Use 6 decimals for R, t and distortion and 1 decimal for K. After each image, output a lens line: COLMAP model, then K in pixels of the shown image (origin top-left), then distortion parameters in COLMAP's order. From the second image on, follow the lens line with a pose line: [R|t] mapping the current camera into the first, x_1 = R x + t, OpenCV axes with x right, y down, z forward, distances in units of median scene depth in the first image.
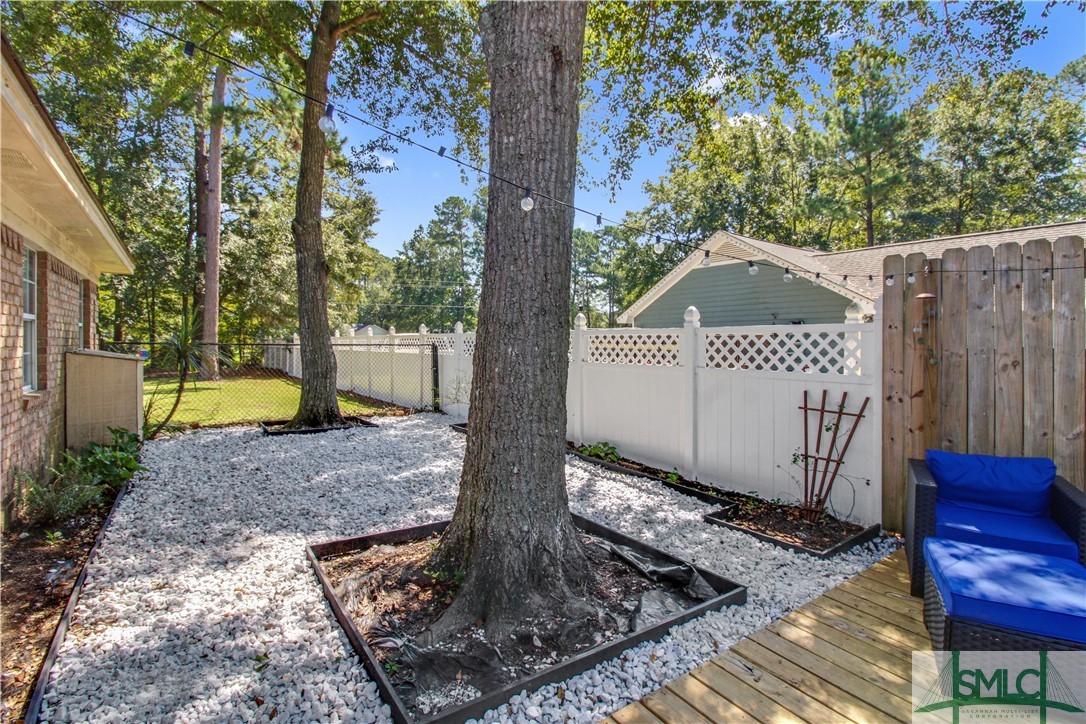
lens RADIAL K [[510.7, 0, 550.5], [0, 510.7, 342.1], [0, 0, 1]] dist [-0.002808, -0.000655]
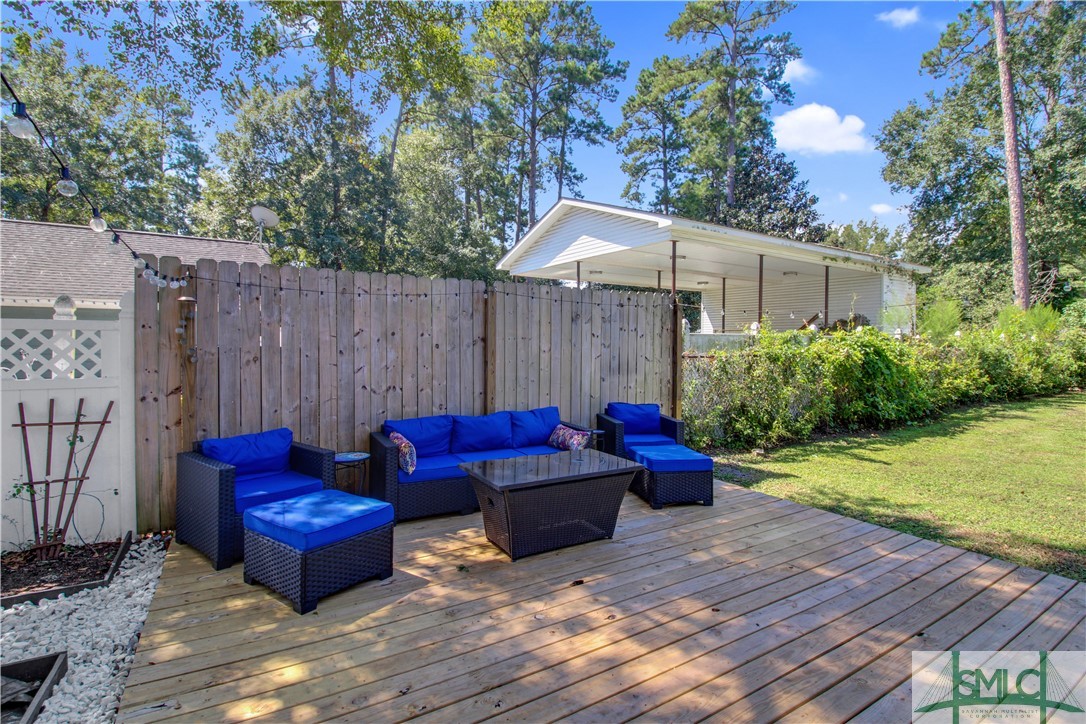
lens RADIAL K [[510.7, 0, 550.5], [0, 510.7, 342.1], [0, 0, 1]] dist [-0.002808, -0.000655]
pose [[0.103341, -0.005669, 0.994630, -0.252166], [-0.005235, 0.999967, 0.006243, -0.010888], [-0.994632, -0.005852, 0.103308, 0.125652]]
